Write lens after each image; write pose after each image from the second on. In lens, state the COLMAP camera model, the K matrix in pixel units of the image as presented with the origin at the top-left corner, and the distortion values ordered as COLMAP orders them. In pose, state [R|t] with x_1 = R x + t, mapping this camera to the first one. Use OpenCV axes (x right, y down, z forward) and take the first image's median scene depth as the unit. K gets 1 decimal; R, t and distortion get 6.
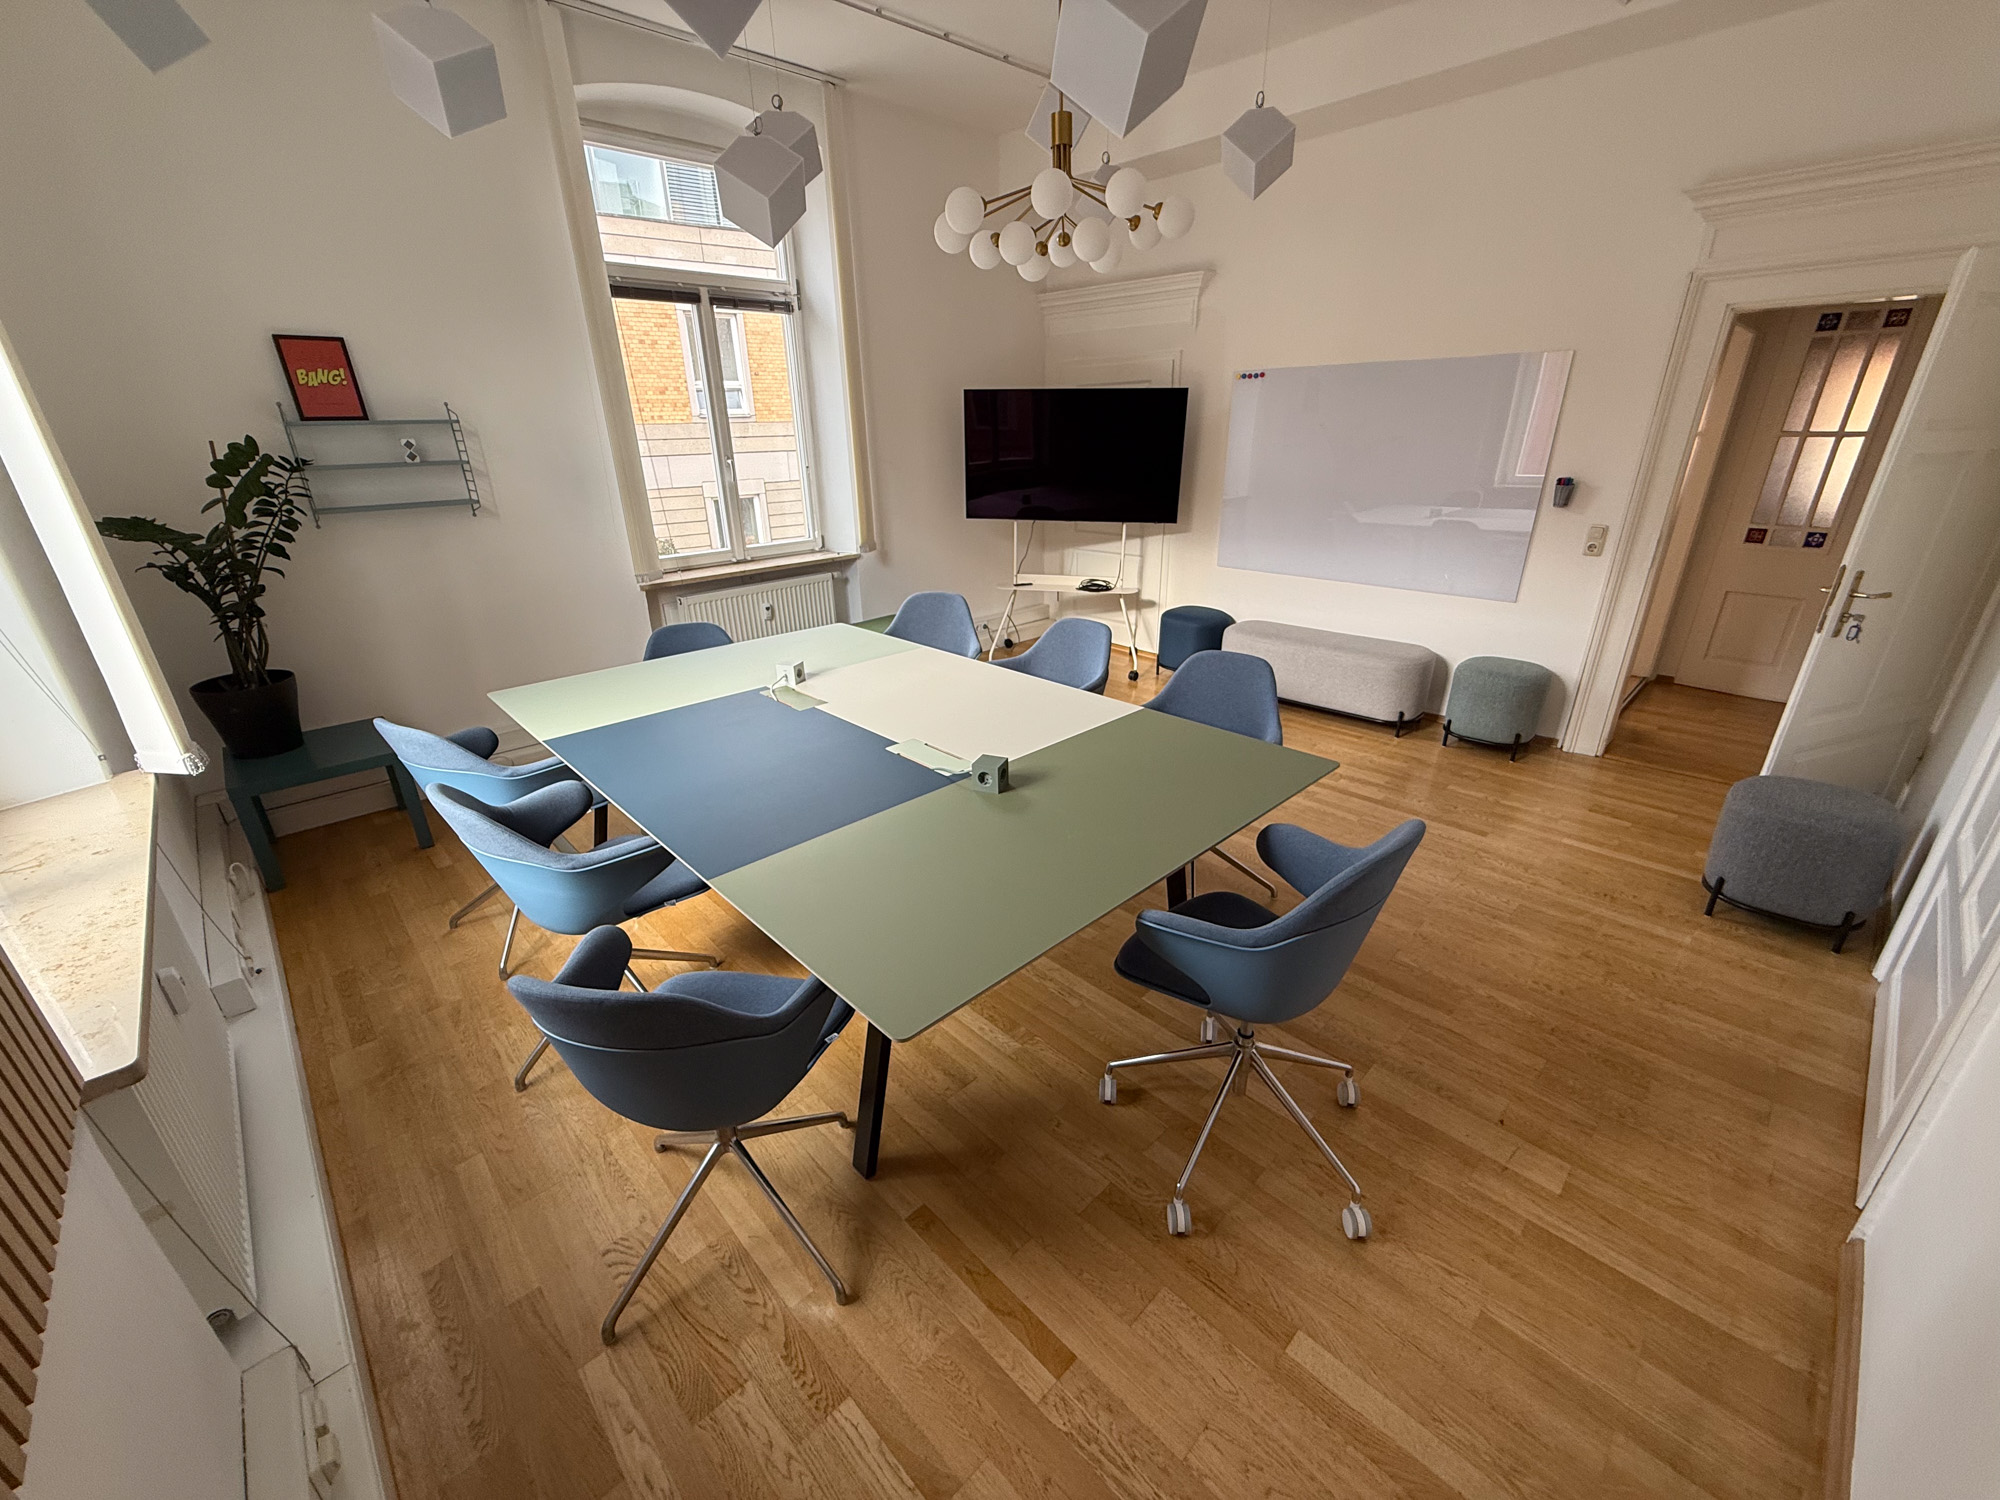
lens RADIAL K [[795.5, 0, 1000.0], [0, 795.5, 750.0], [0, 0, 1]] dist [-0.000141, -0.000060]
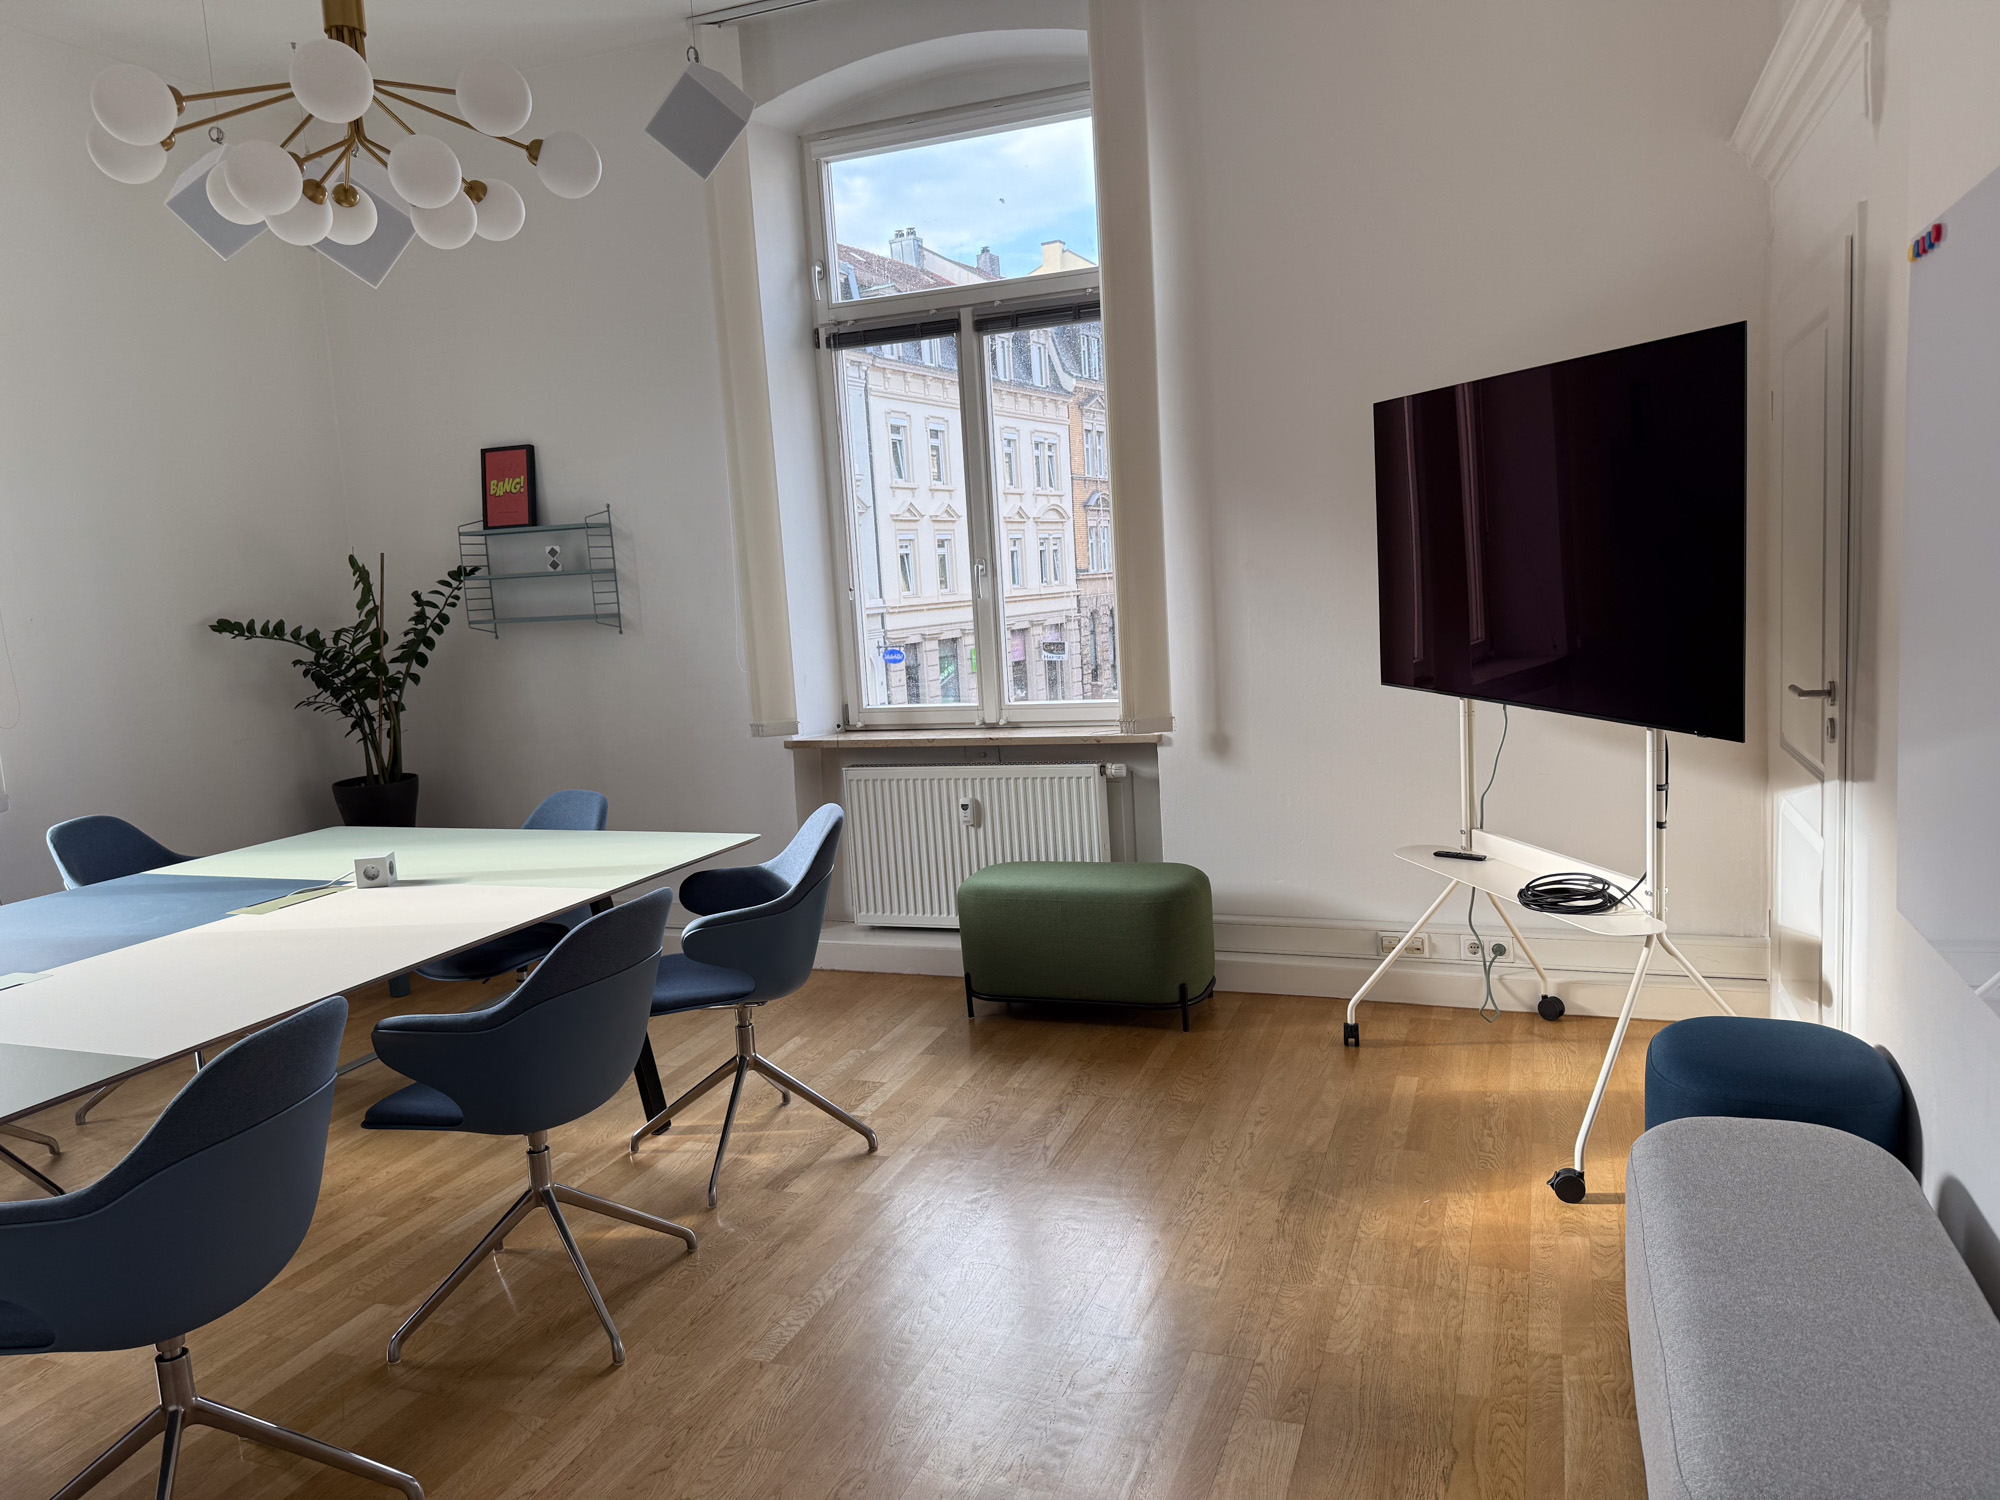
lens RADIAL K [[1386.5, 0, 1000.0], [0, 1386.5, 750.0], [0, 0, 1]] dist [0.052807, 0.000836]
pose [[0.417171, 0.109771, -0.902174, 0.845418], [-0.300501, 0.953506, -0.022936, -0.274801], [0.857711, 0.280672, 0.430761, 0.782677]]
